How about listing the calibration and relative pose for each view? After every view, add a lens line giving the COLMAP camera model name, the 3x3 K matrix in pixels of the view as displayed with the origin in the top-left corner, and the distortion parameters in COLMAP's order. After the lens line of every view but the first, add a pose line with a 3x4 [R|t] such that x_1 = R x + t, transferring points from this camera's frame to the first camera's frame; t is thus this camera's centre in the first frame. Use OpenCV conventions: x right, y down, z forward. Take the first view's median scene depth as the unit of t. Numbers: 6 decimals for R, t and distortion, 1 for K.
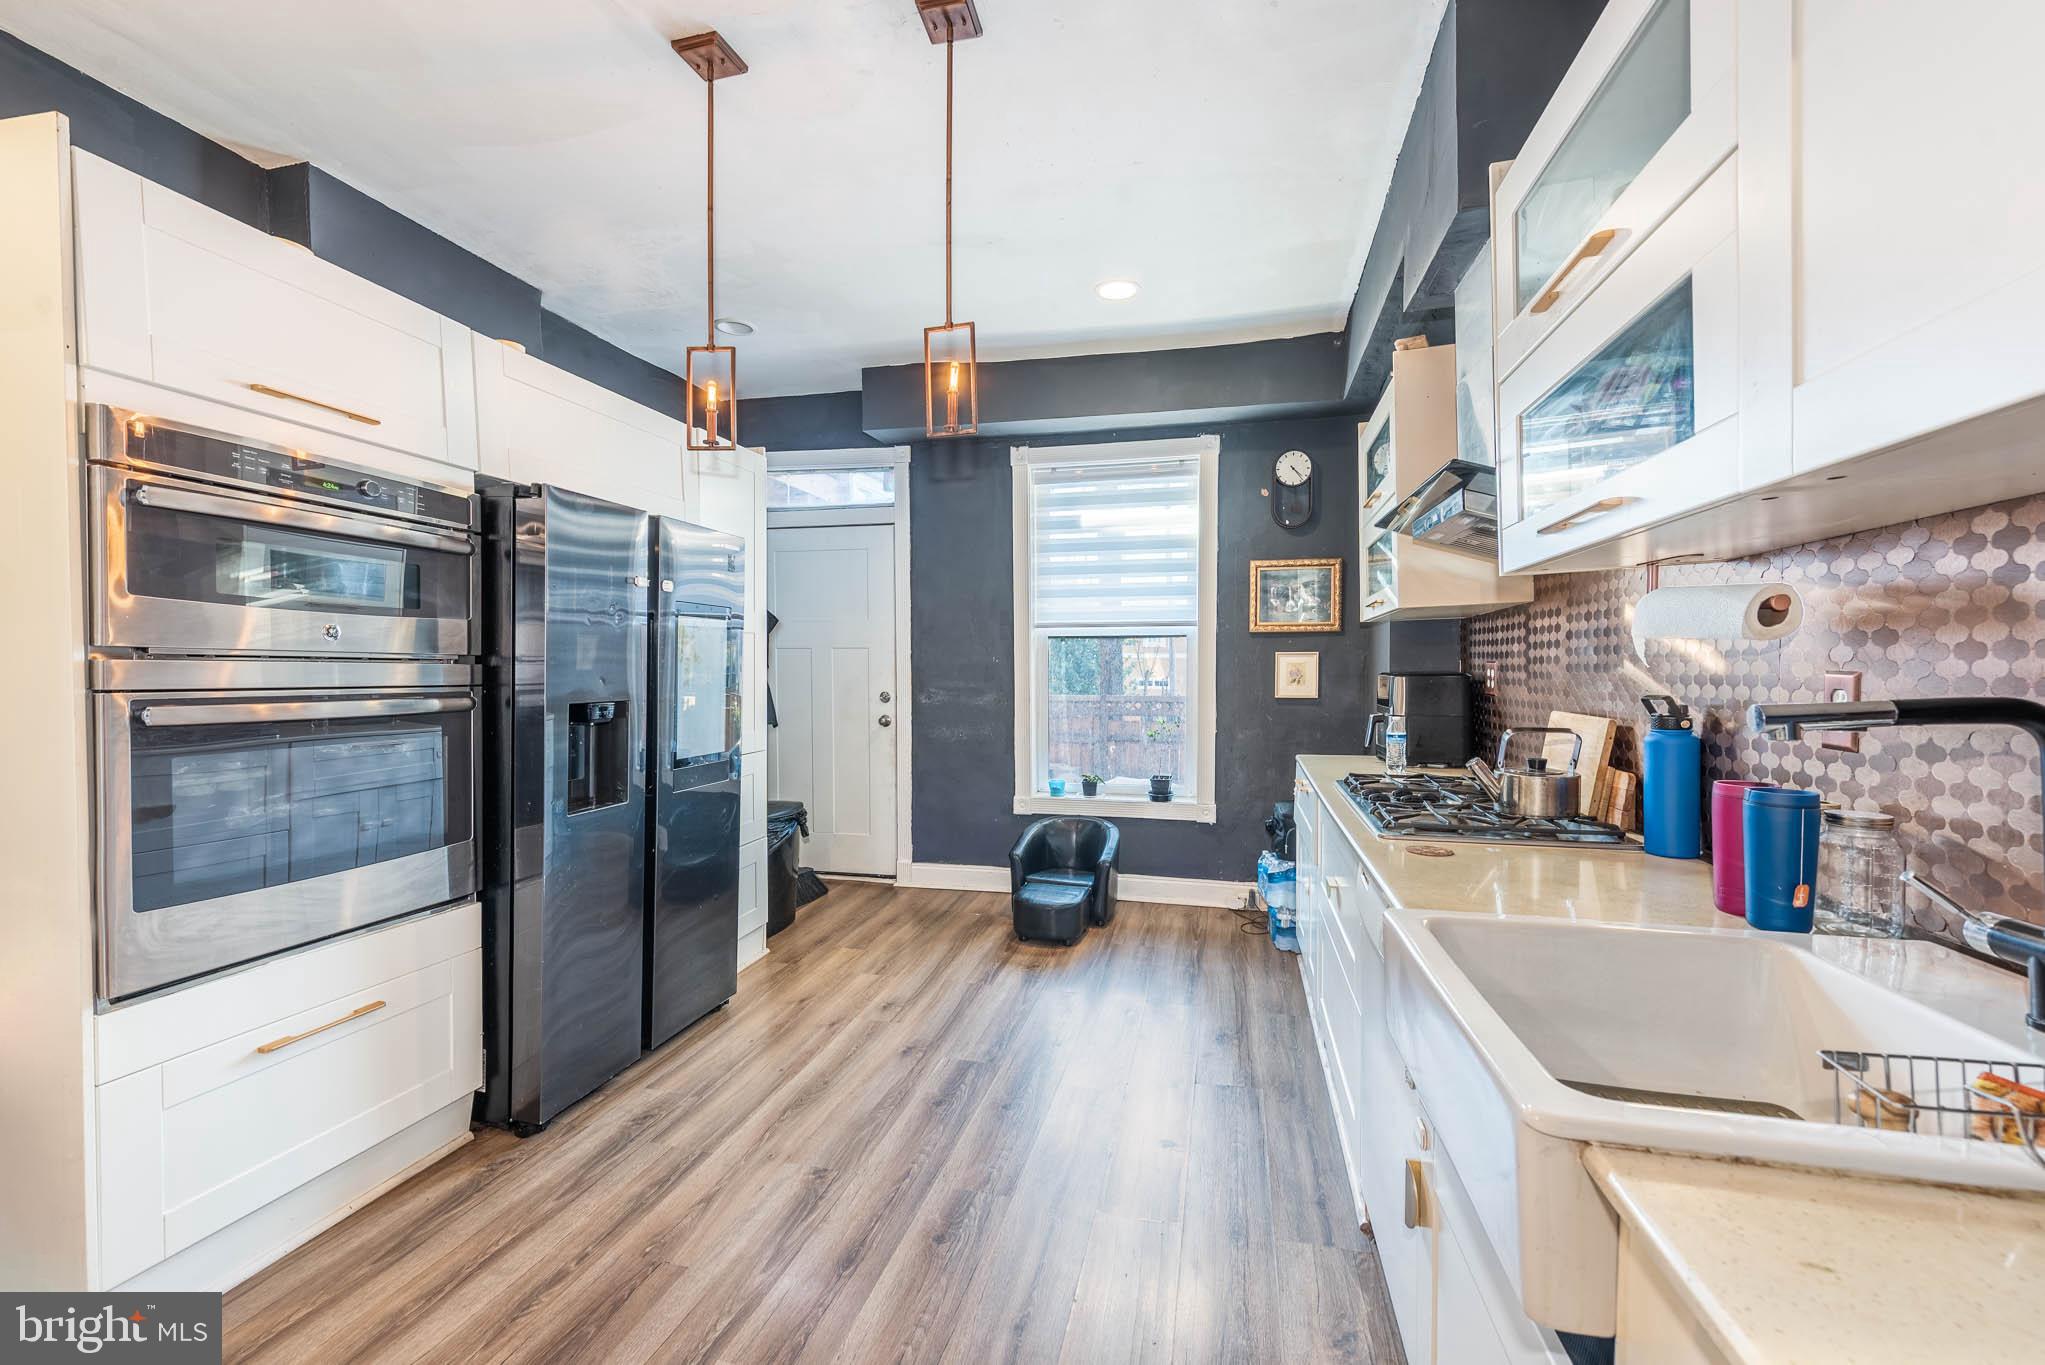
lens RADIAL K [[829.5, 0, 1005.9], [0, 829.5, 694.3], [0, 0, 1]] dist [0.002839, -0.002230]
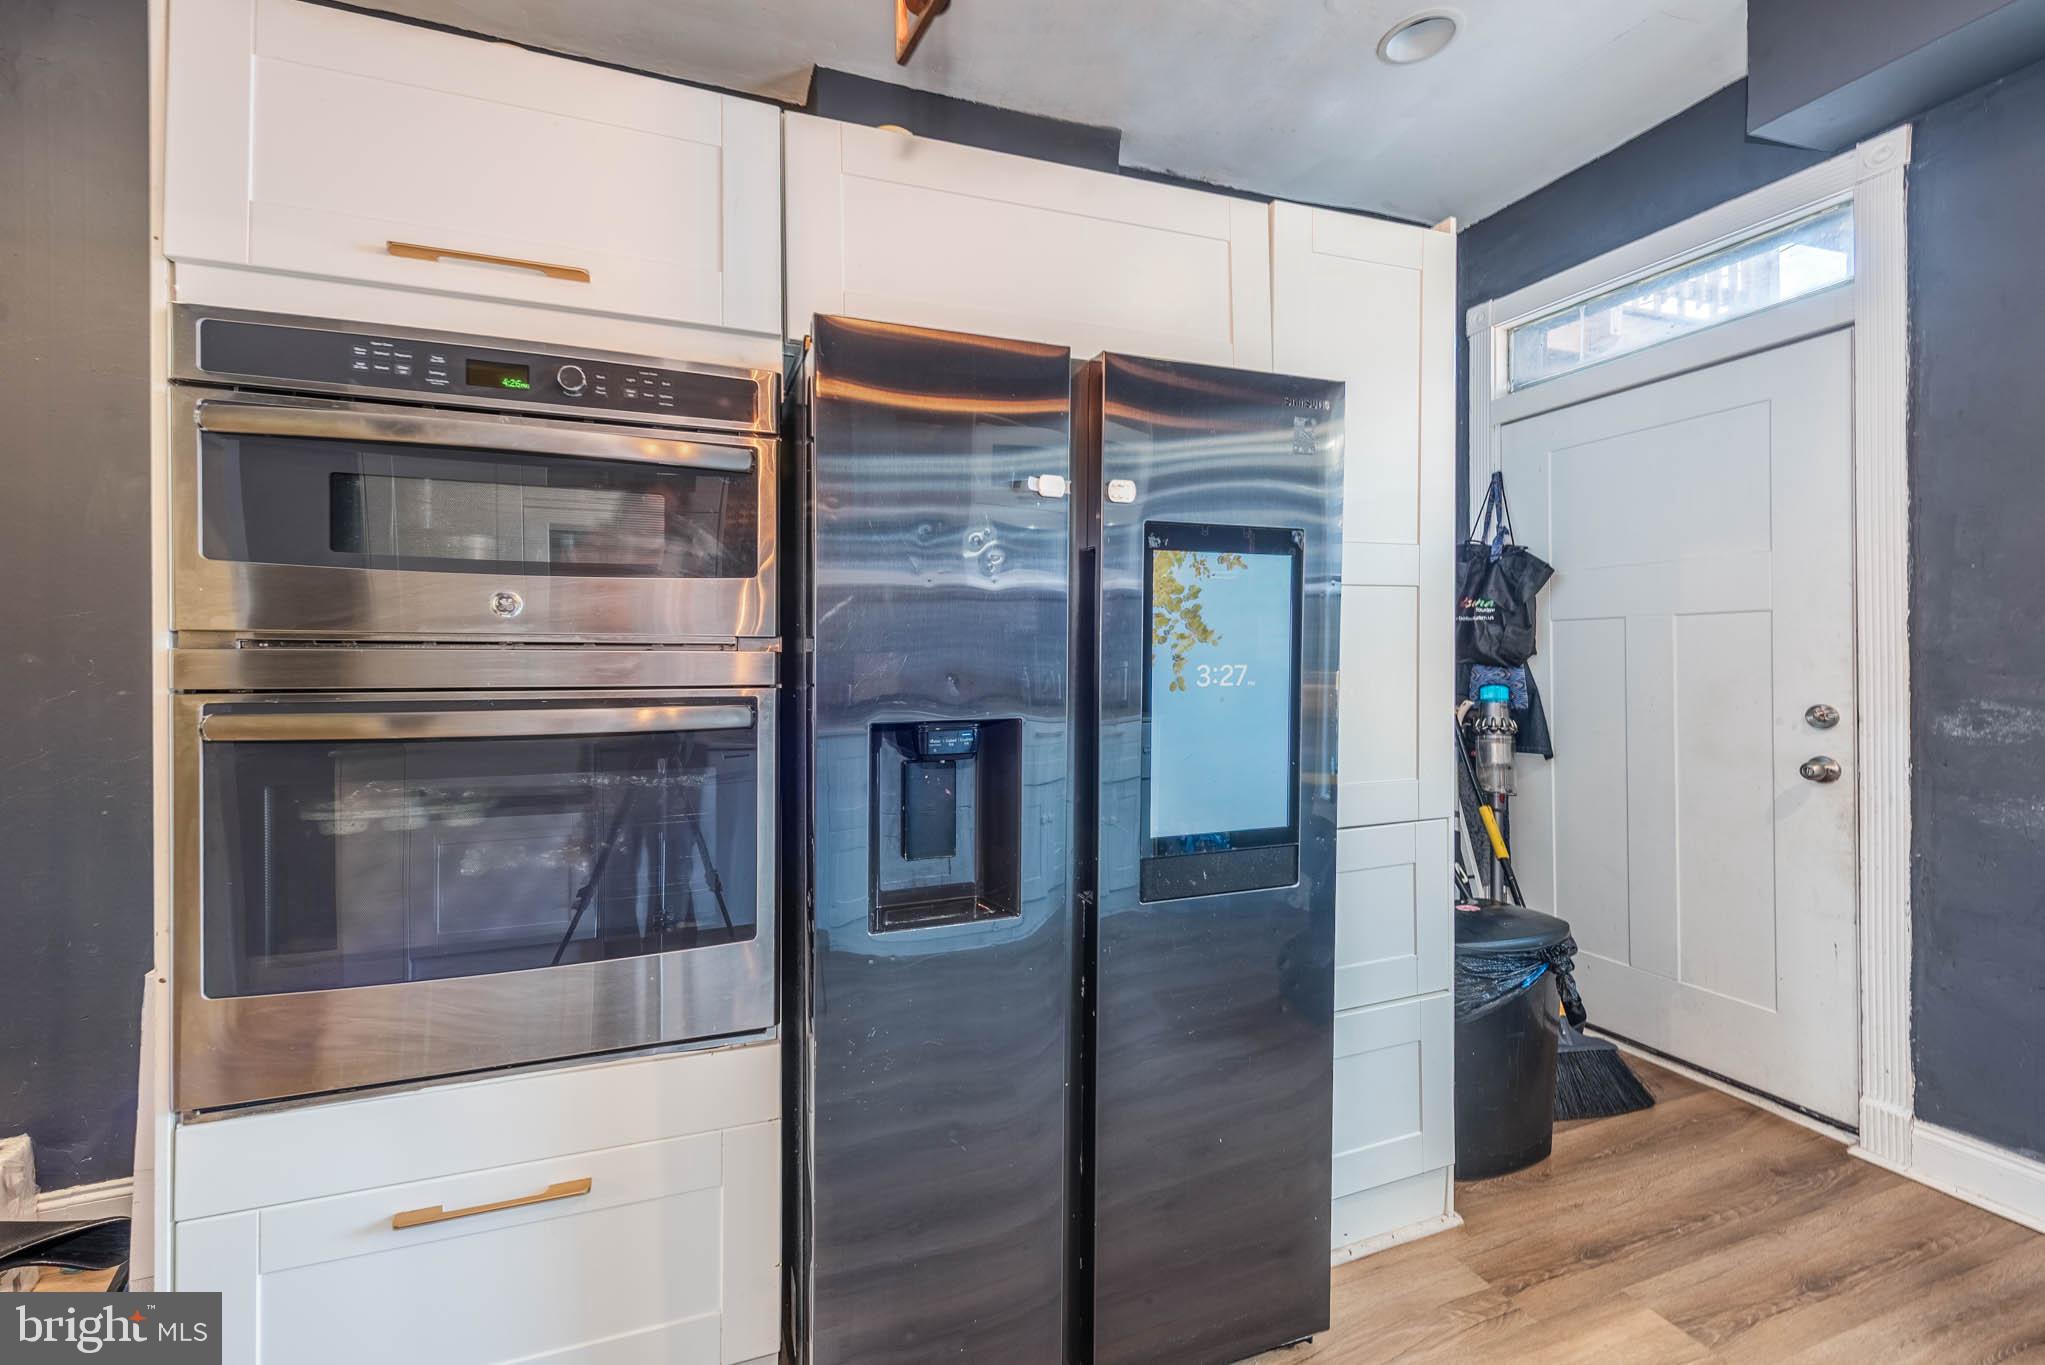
lens RADIAL K [[770.2, 0, 1016.6], [0, 770.2, 670.9], [0, 0, 1]] dist [0.003520, -0.000138]
pose [[0.546073, -0.002020, -0.837735, -0.037476], [-0.016566, 0.999776, -0.013209, -0.009368], [0.837574, 0.021090, 0.545916, 0.460132]]
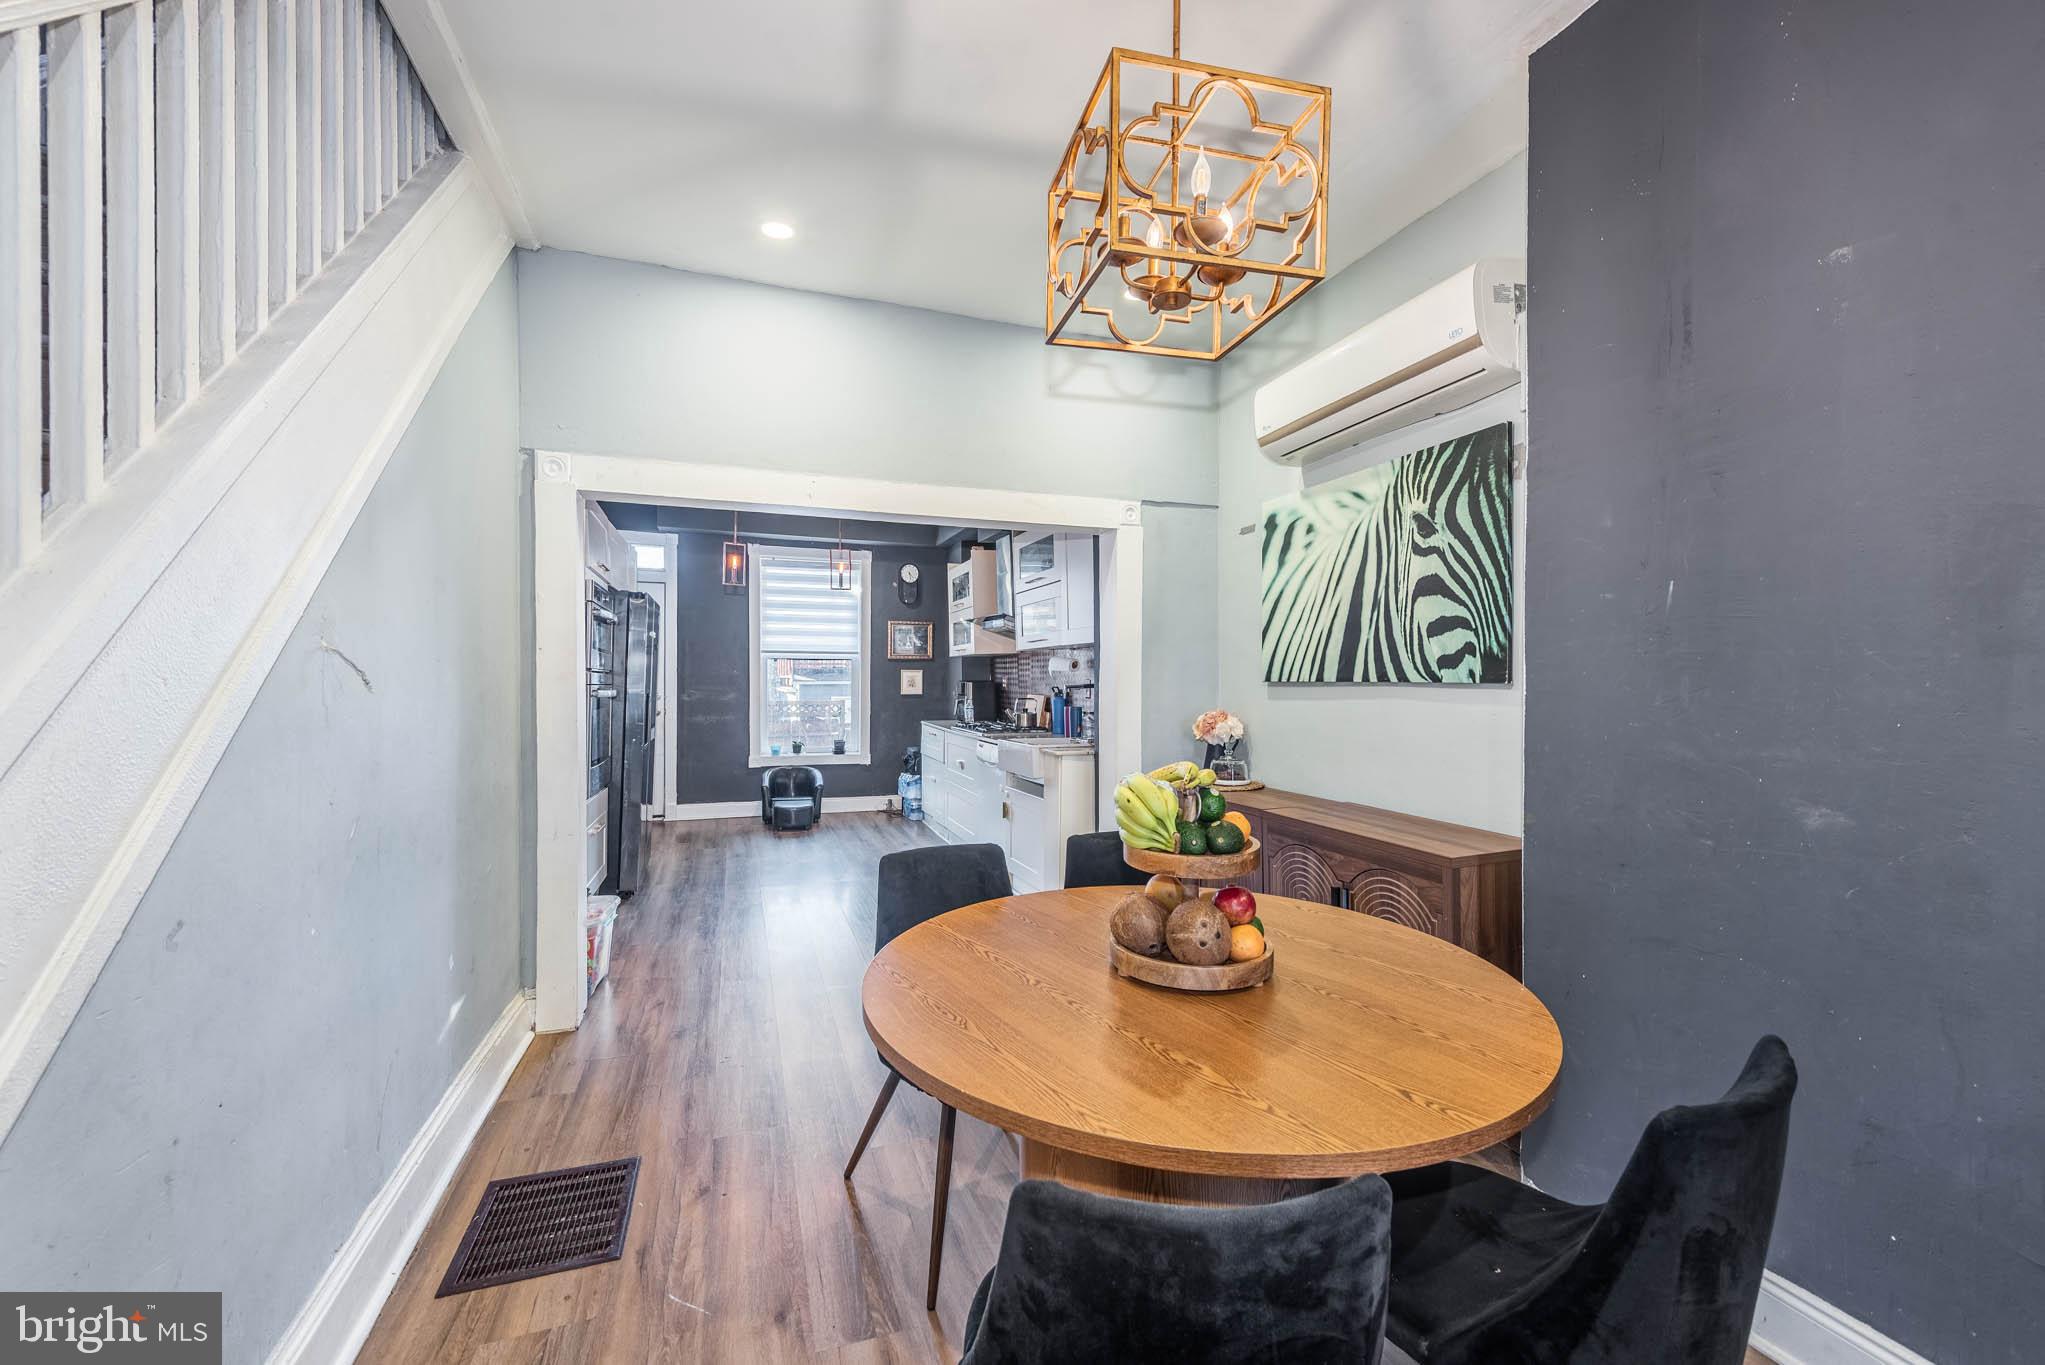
lens RADIAL K [[829.5, 0, 1020.6], [0, 829.5, 684.3], [0, 0, 1]] dist [0.002839, -0.002230]
pose [[0.830083, 0.002613, 0.557634, -0.501779], [0.012769, 0.999638, -0.023692, 0.029223], [-0.557494, 0.026787, 0.829749, -0.711569]]
